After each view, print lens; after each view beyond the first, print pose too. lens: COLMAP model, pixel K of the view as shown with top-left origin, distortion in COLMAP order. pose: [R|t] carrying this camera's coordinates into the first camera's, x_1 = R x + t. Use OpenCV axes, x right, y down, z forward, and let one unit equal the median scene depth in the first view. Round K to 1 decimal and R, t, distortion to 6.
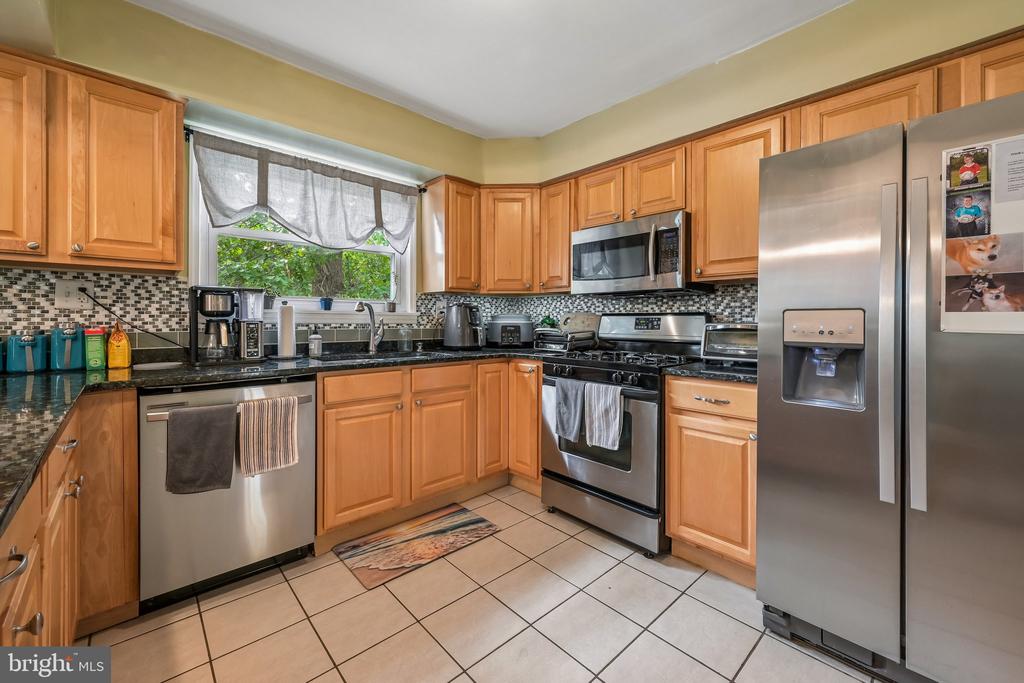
lens RADIAL K [[411.2, 0, 521.8], [0, 411.2, 320.6], [0, 0, 1]] dist [-0.003753, 0.000086]
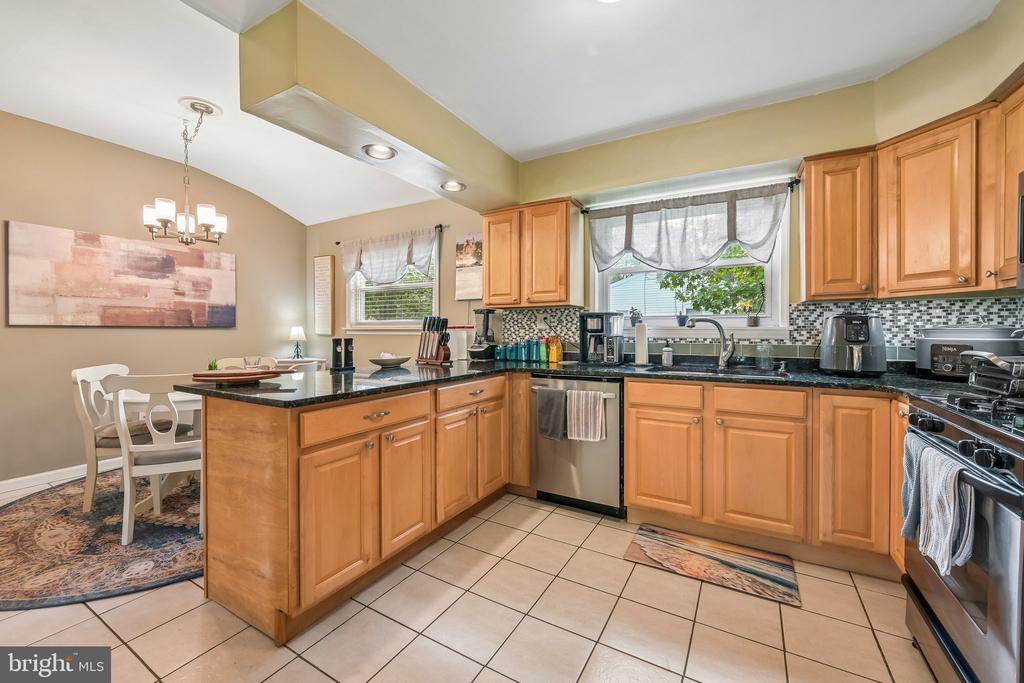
lens RADIAL K [[411.2, 0, 506.0], [0, 411.2, 334.7], [0, 0, 1]] dist [-0.003753, 0.000086]
pose [[0.277435, 0.007146, -0.960718, 0.556792], [0.002481, 0.999964, 0.008155, -0.014710], [0.960741, -0.004646, 0.277407, 0.264583]]
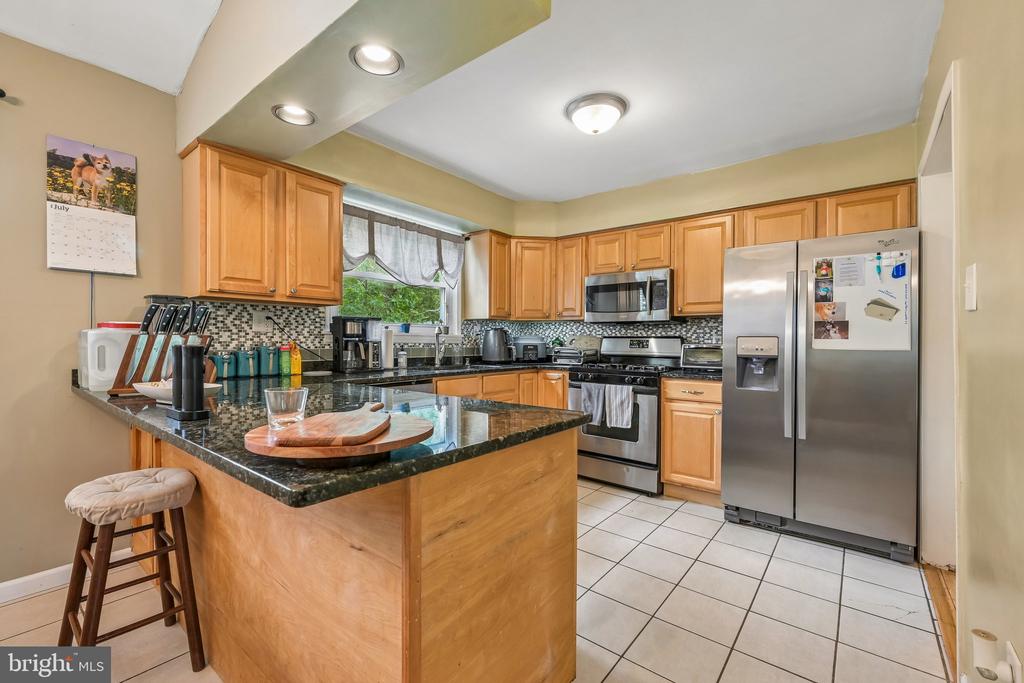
lens RADIAL K [[432.9, 0, 516.8], [0, 432.9, 342.0], [0, 0, 1]] dist [-0.002456, 0.002442]
pose [[0.990048, 0.004609, 0.140654, -0.376920], [-0.005126, 0.999981, 0.003318, -0.002993], [-0.140636, -0.004006, 0.990053, -0.477095]]
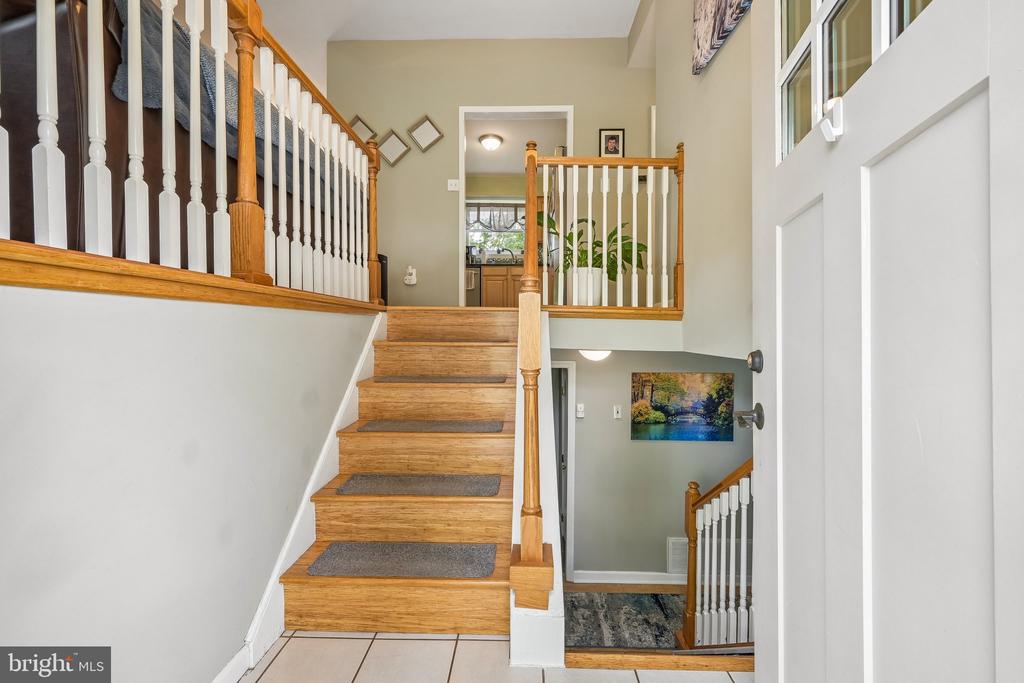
lens RADIAL K [[411.2, 0, 516.1], [0, 411.2, 336.0], [0, 0, 1]] dist [-0.003753, 0.000086]
pose [[0.711160, 0.014579, -0.702879, 1.923301], [-0.001653, 0.999817, 0.019066, 0.579179], [0.703028, -0.012397, 0.711054, -1.128384]]
